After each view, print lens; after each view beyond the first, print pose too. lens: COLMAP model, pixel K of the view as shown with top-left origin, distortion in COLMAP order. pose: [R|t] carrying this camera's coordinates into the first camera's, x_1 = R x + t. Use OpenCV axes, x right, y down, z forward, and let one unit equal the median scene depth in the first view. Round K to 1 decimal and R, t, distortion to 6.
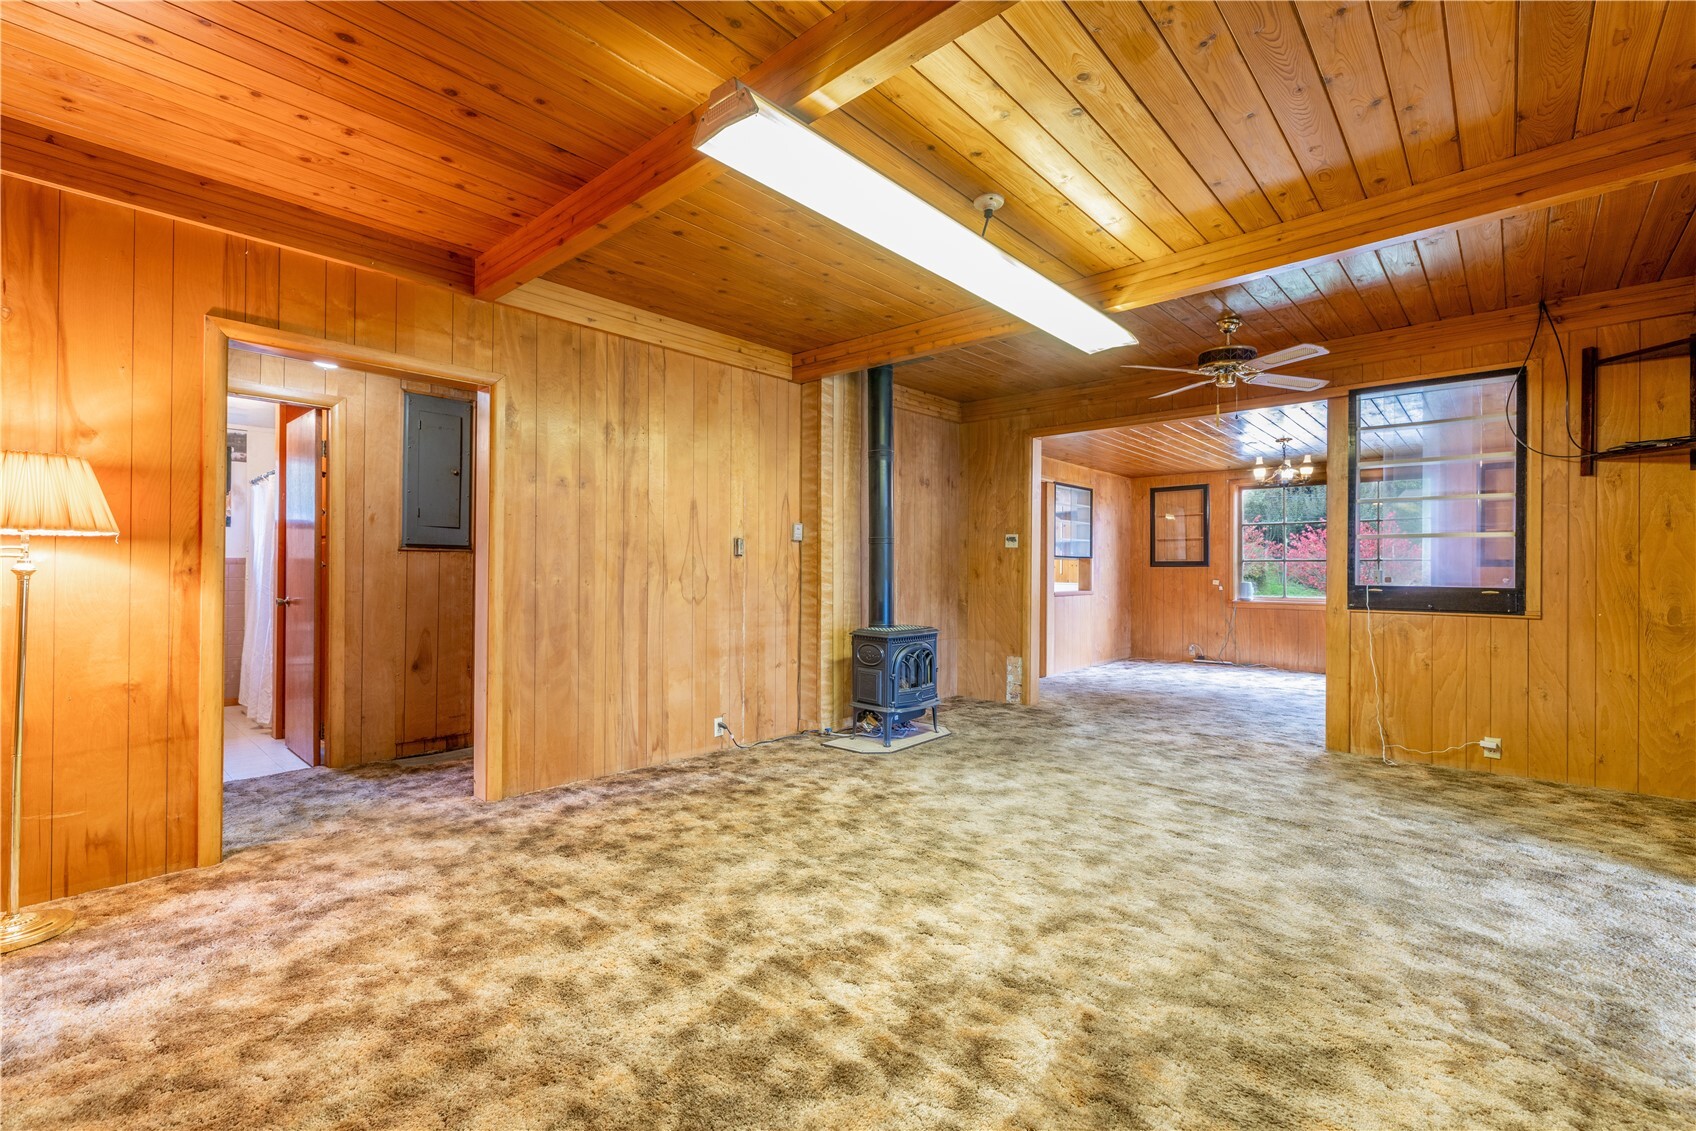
lens RADIAL K [[731.3, 0, 848.2], [0, 731.3, 563.0], [0, 0, 1]] dist [-0.004322, 0.001915]
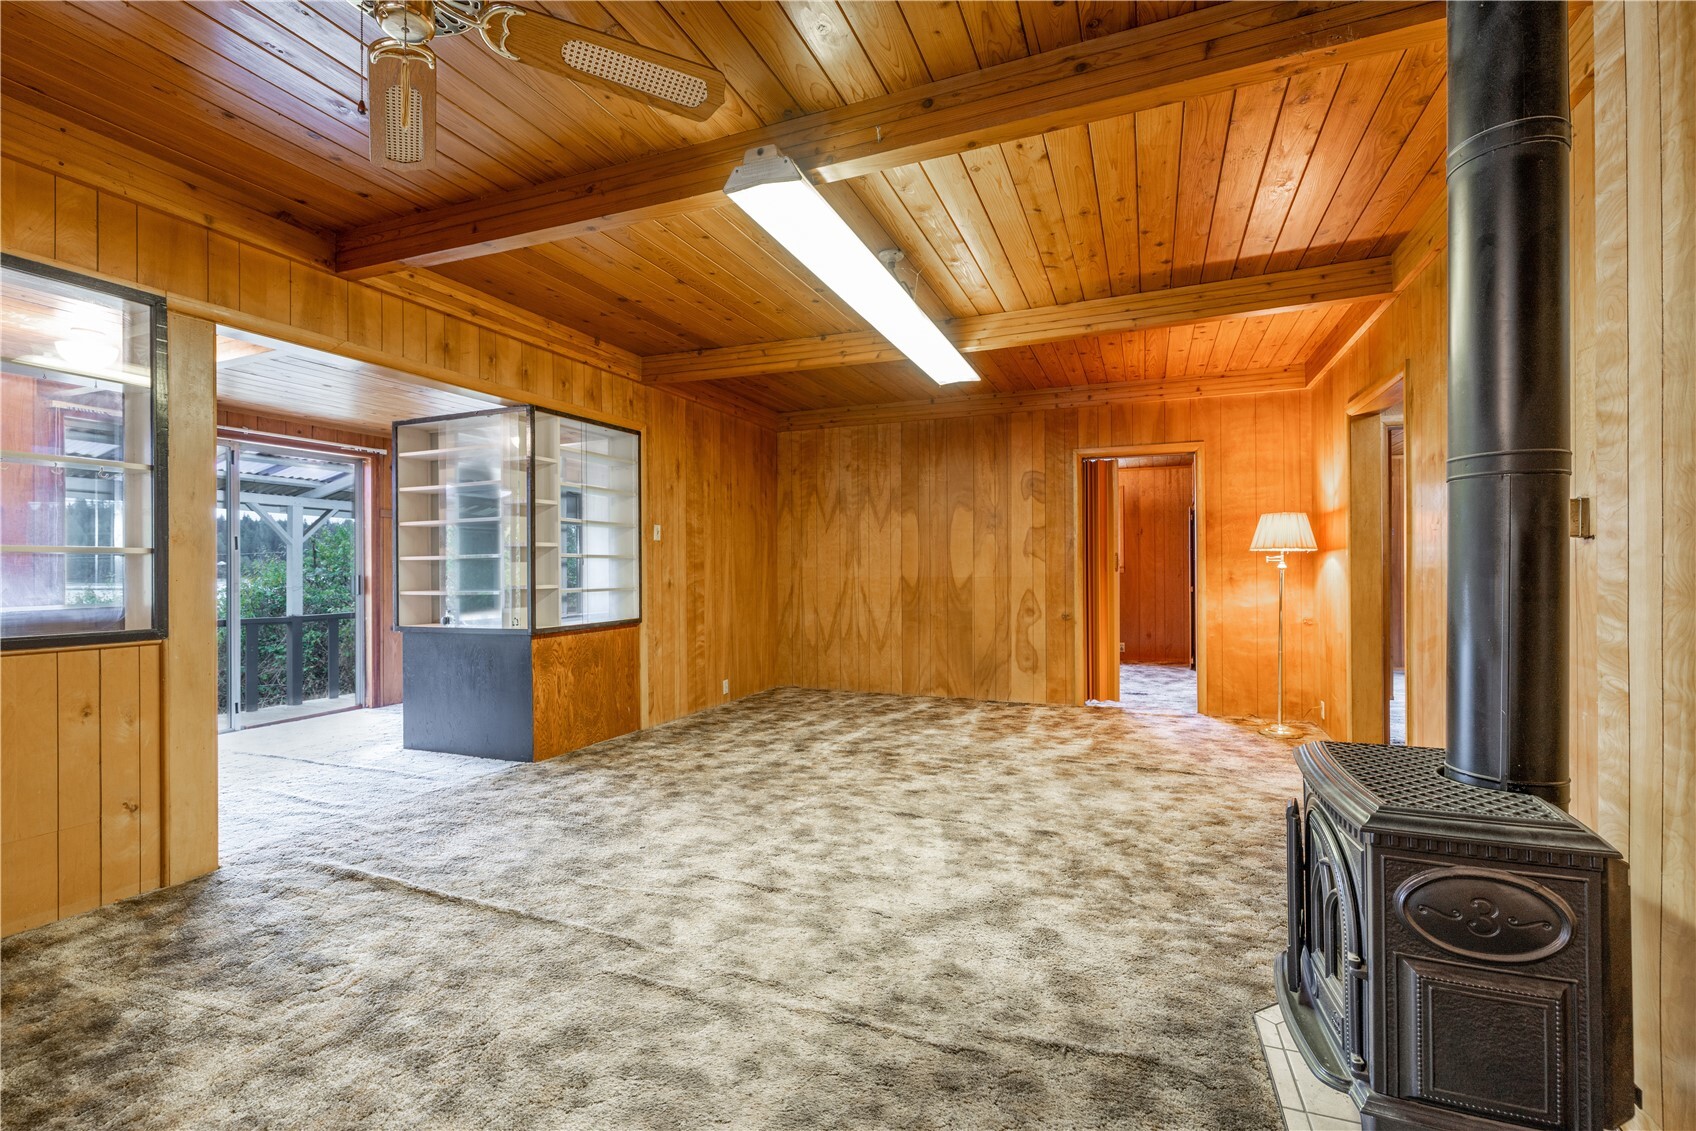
lens RADIAL K [[731.3, 0, 853.8], [0, 731.3, 563.2], [0, 0, 1]] dist [-0.004322, 0.001915]
pose [[-0.937675, -0.002911, -0.347501, 0.479635], [0.000540, 0.999951, -0.009835, 0.010689], [0.347513, -0.009410, -0.937628, 1.518793]]
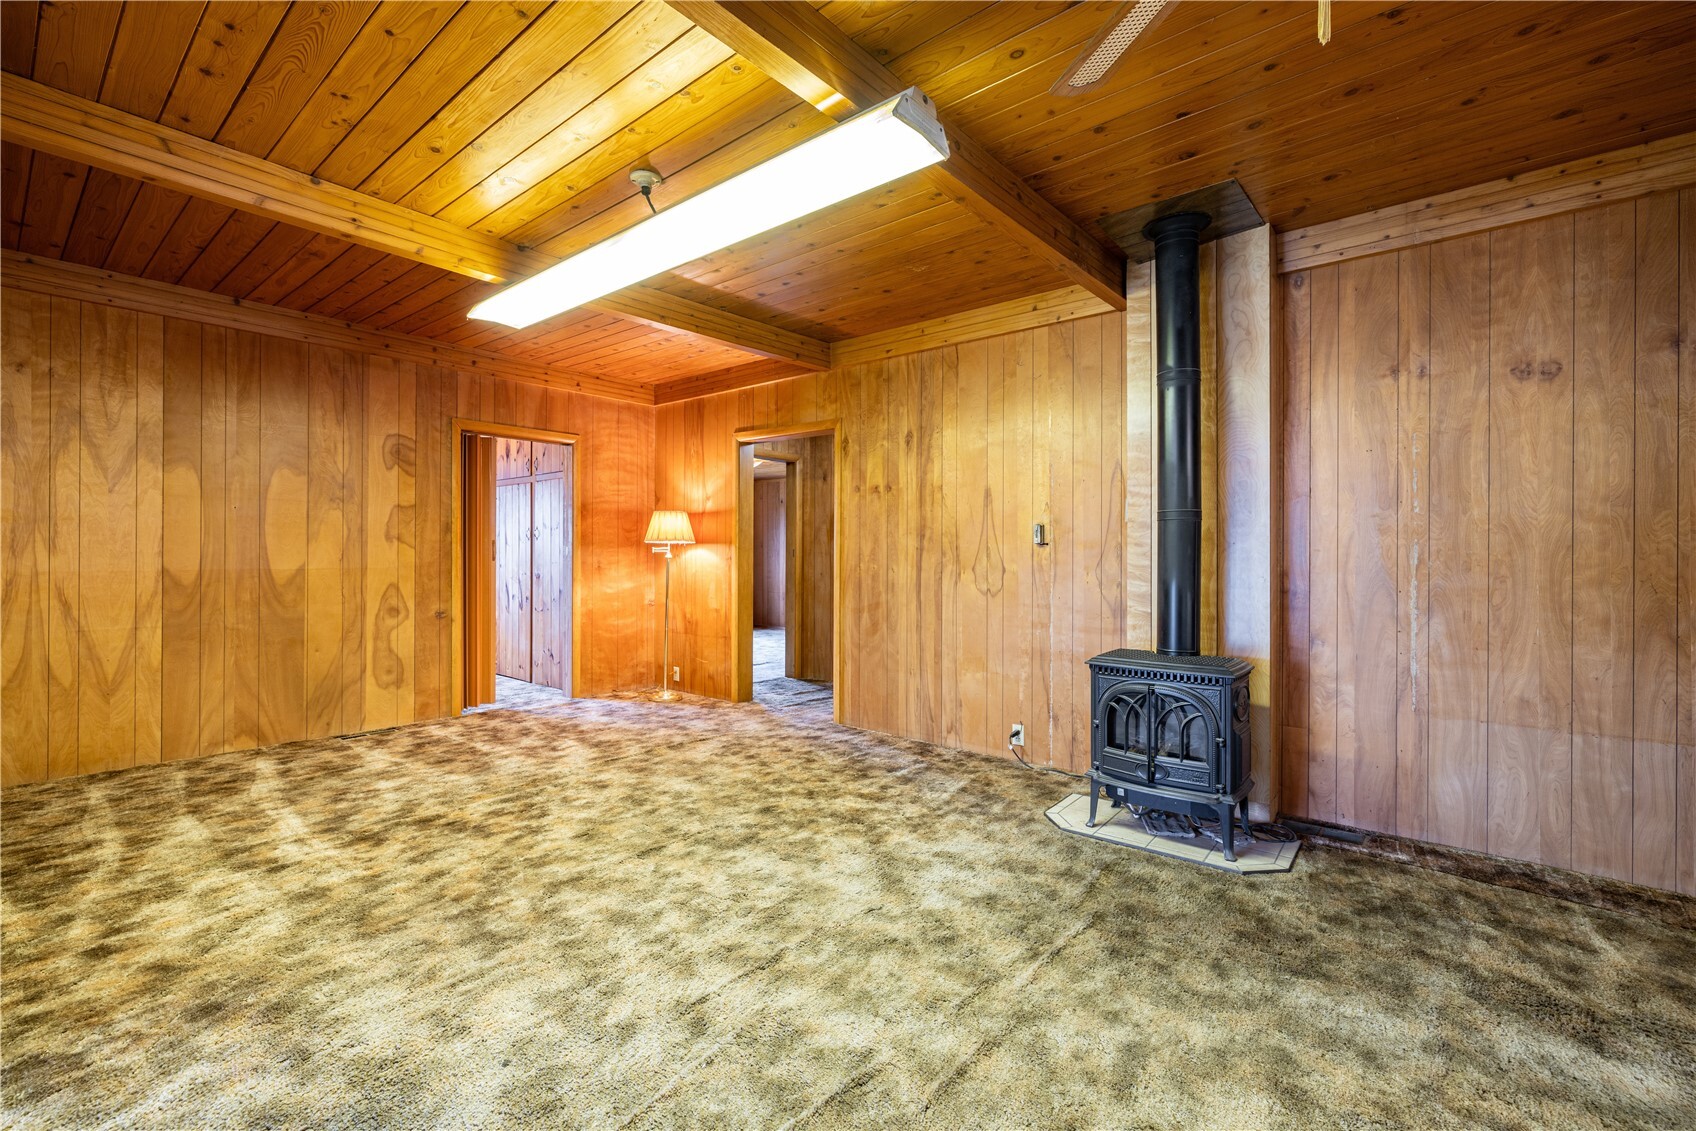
lens RADIAL K [[731.3, 0, 850.3], [0, 731.3, 554.0], [0, 0, 1]] dist [-0.004322, 0.001915]
pose [[0.036642, -0.005892, -0.999311, 0.853536], [-0.001213, 0.999982, -0.005940, 0.007950], [0.999328, 0.001430, 0.036634, 0.901978]]
